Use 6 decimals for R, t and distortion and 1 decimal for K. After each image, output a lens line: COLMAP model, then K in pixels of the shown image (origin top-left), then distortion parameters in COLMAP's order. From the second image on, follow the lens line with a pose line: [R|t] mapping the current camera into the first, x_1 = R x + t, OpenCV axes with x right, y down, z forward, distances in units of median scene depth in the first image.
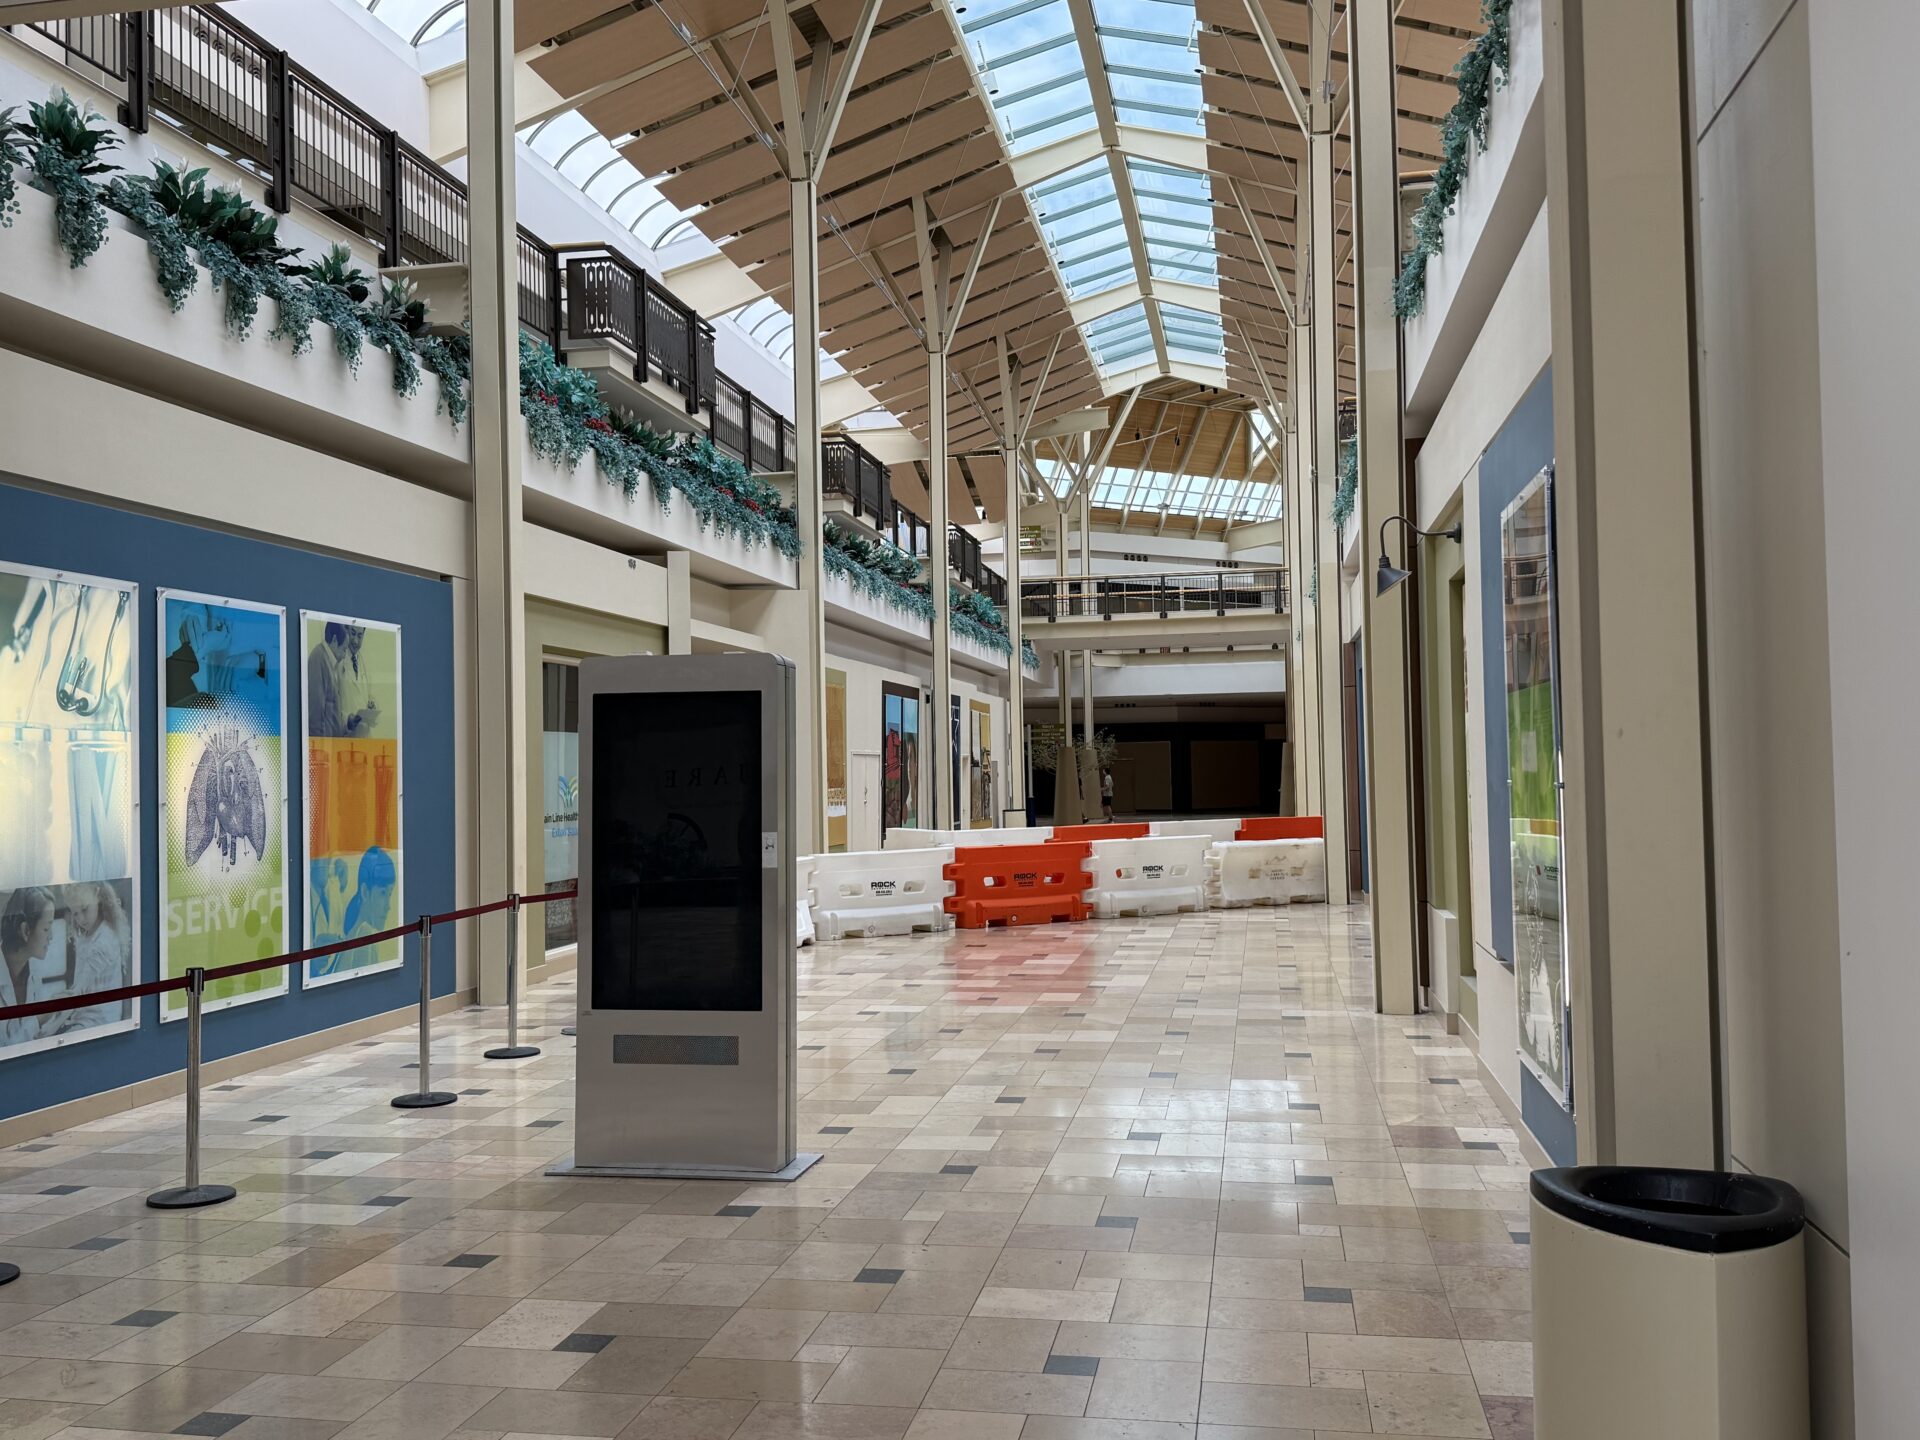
lens RADIAL K [[1672.4, 0, 956.6], [0, 1672.4, 727.4], [0, 0, 1]] dist [0.057338, -0.000783]
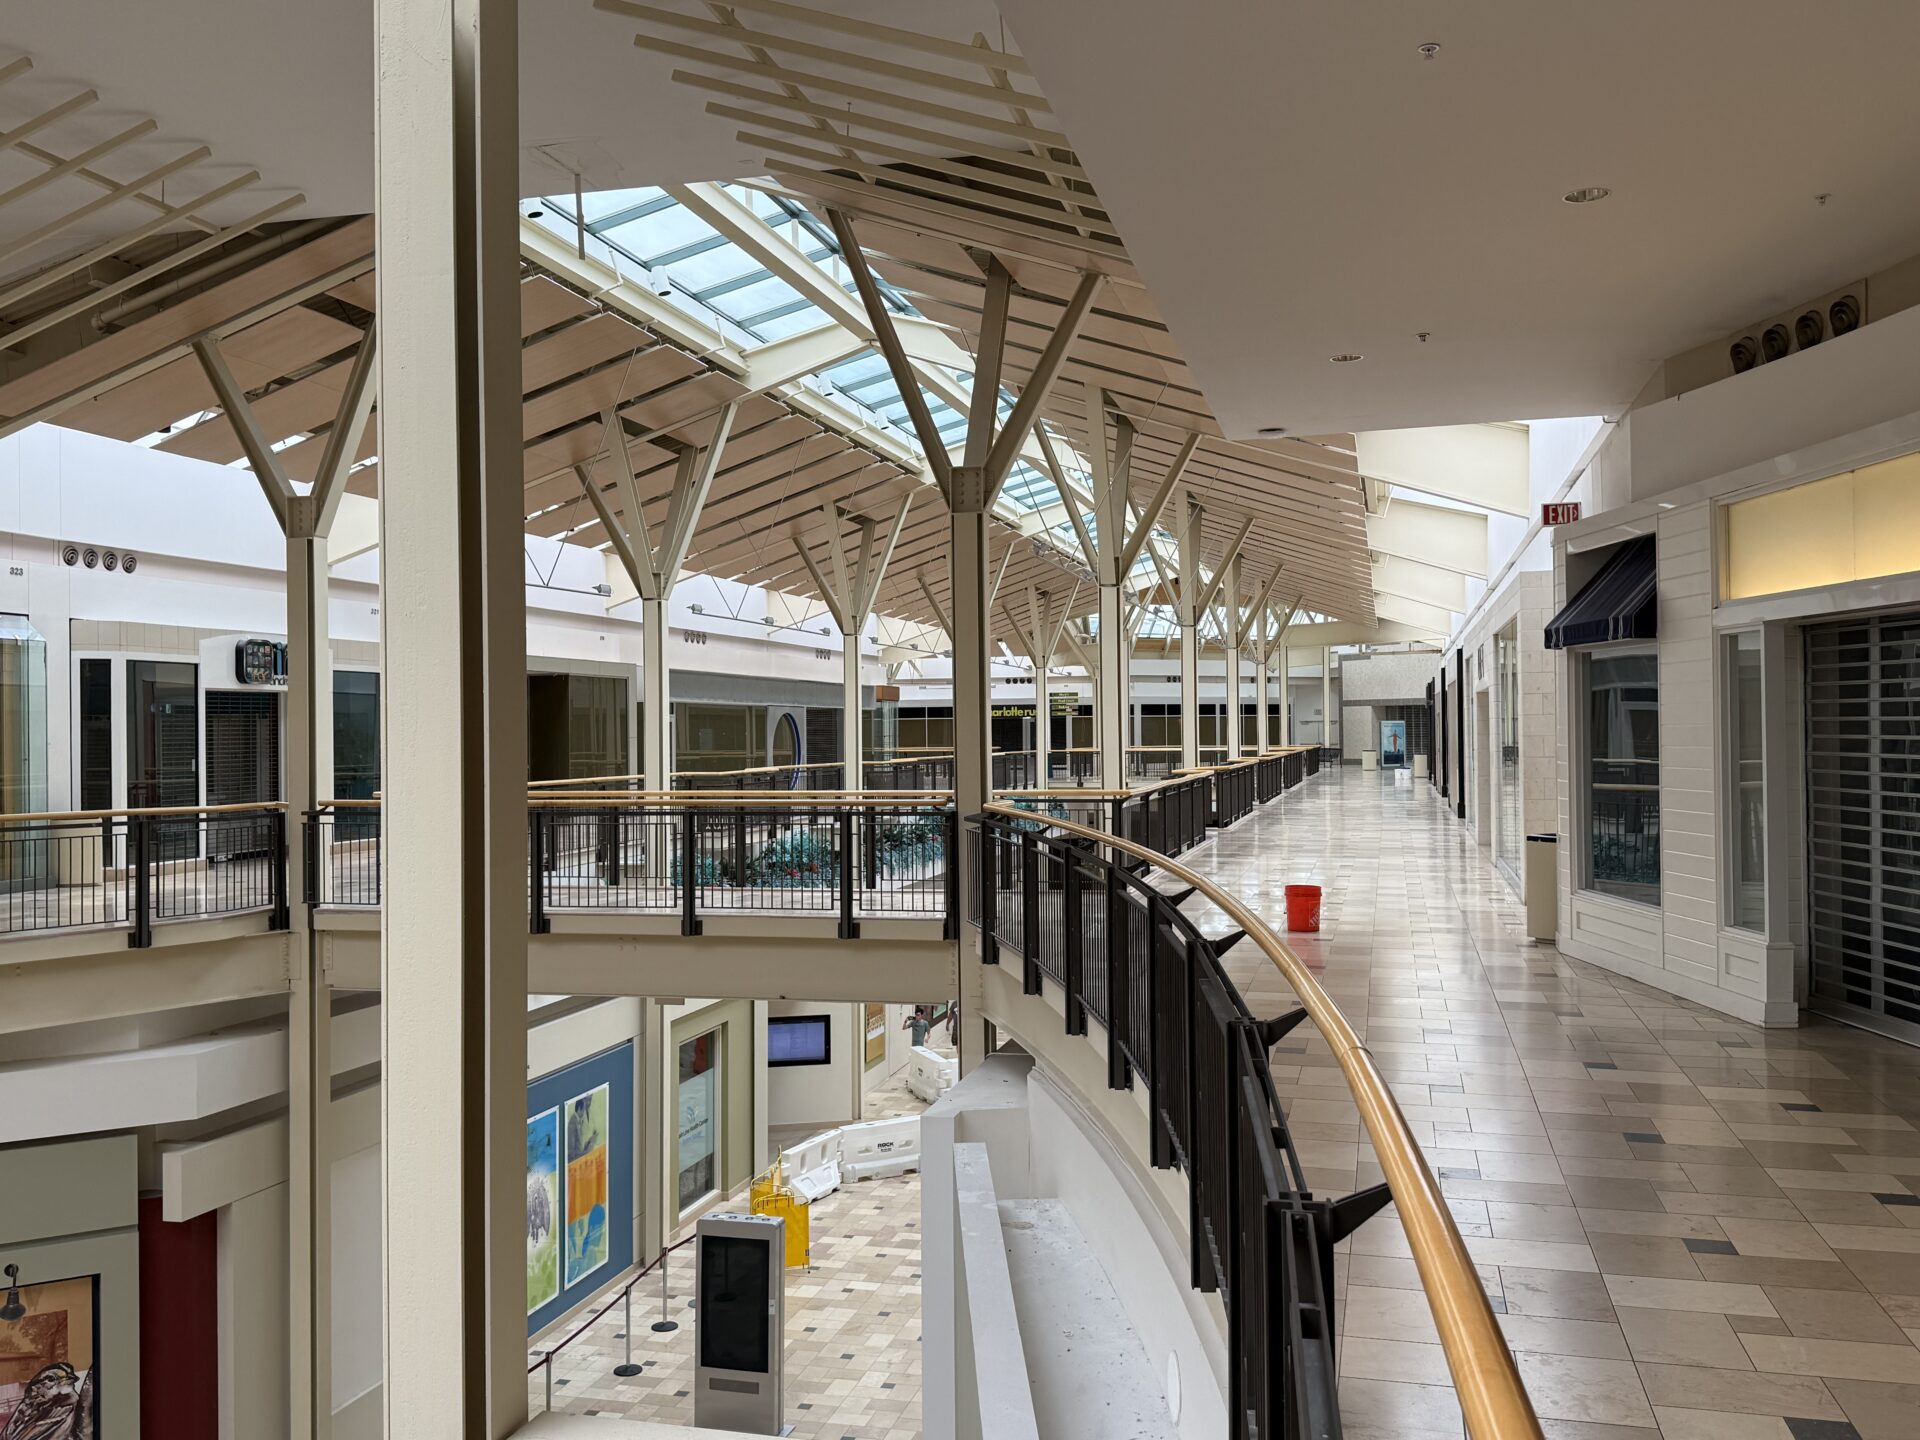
lens RADIAL K [[1672.4, 0, 964.1], [0, 1672.4, 714.9], [0, 0, 1]] dist [0.057338, -0.000783]
pose [[0.997707, 0.008483, -0.067153, 0.232134], [-0.007220, 0.999793, 0.019027, -0.596353], [0.067300, -0.018499, 0.997561, -1.015960]]
